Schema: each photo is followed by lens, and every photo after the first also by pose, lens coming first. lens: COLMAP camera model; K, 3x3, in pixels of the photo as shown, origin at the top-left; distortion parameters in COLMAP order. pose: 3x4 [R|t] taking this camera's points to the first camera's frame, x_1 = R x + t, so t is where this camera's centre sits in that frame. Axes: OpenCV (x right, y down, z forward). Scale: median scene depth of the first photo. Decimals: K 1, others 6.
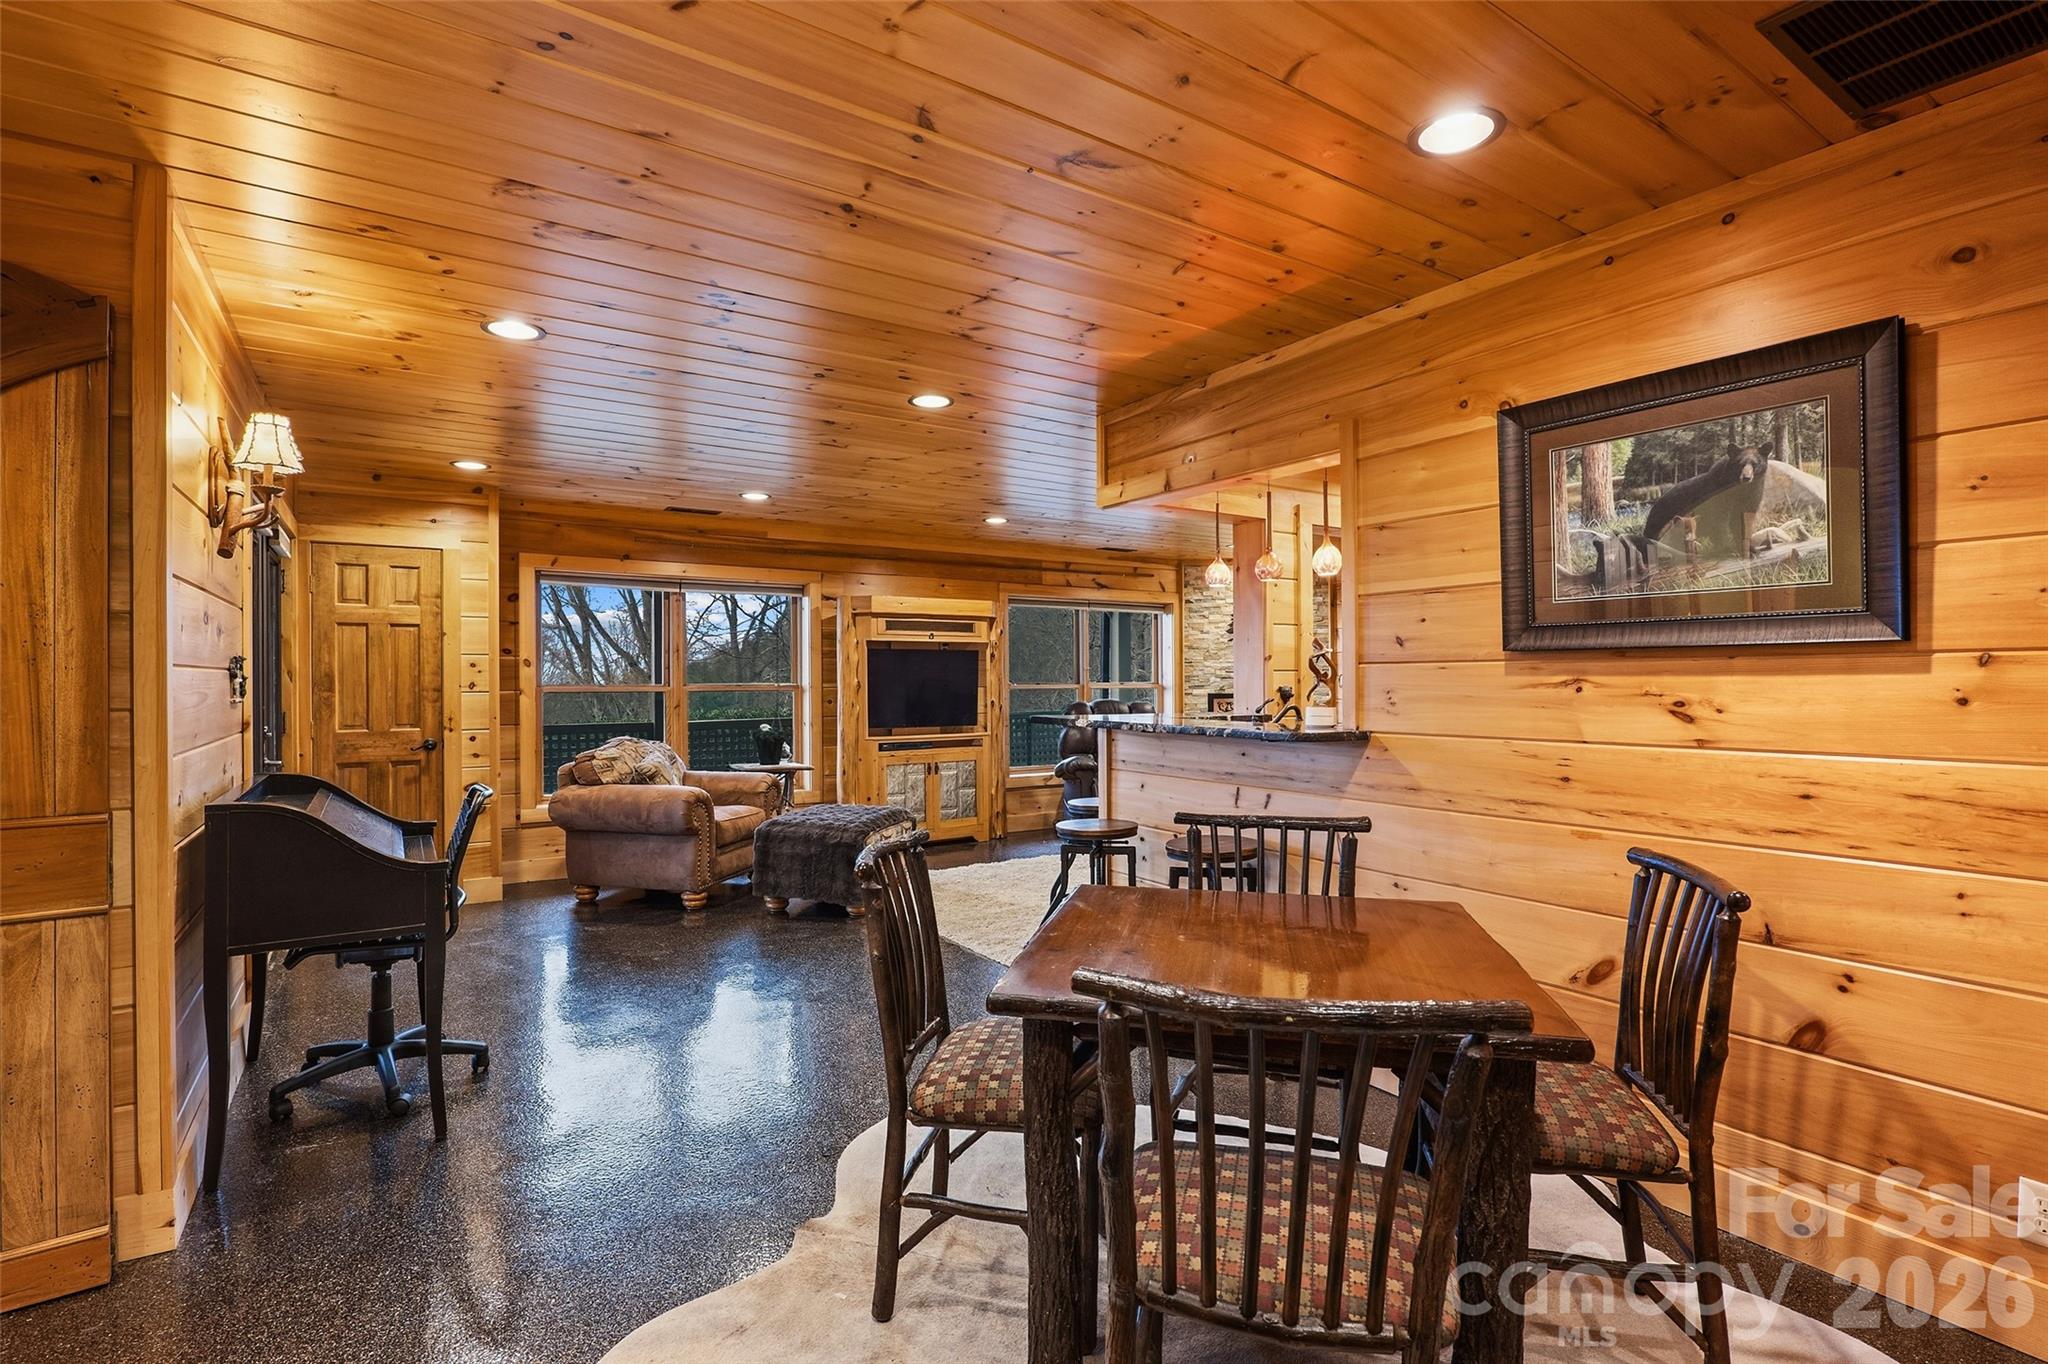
lens RADIAL K [[941.0, 0, 1024.2], [0, 941.0, 675.9], [0, 0, 1]] dist [-0.019473, 0.002424]
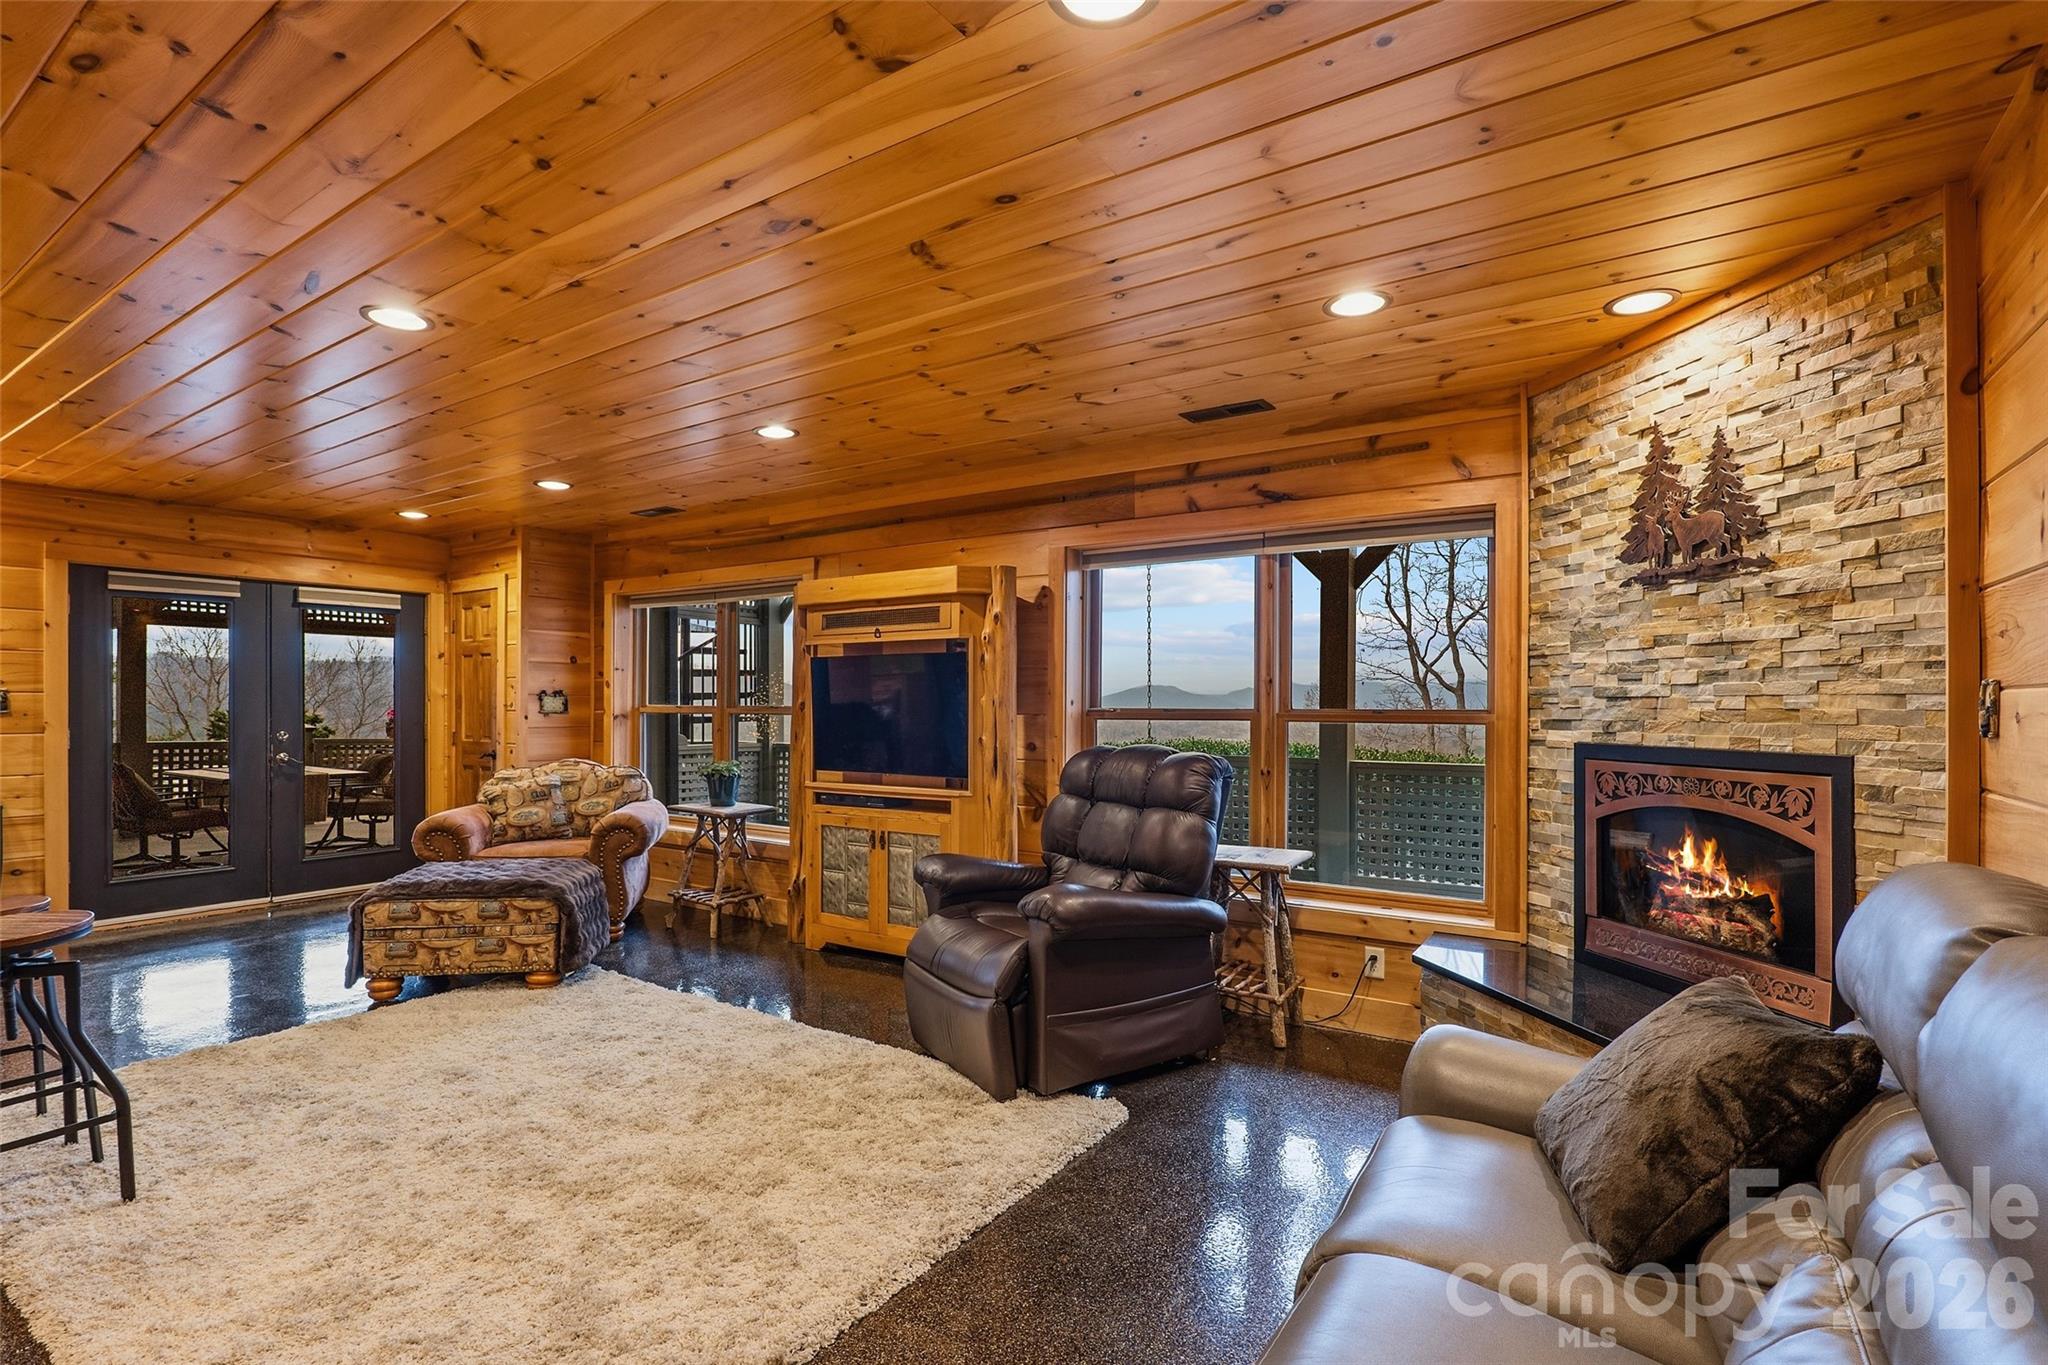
lens RADIAL K [[941.0, 0, 1026.4], [0, 941.0, 695.0], [0, 0, 1]] dist [-0.019473, 0.002424]
pose [[0.410816, -0.004924, -0.911705, 0.508976], [-0.000083, 0.999985, -0.005438, 0.003266], [0.911718, 0.002310, 0.410809, 0.801032]]
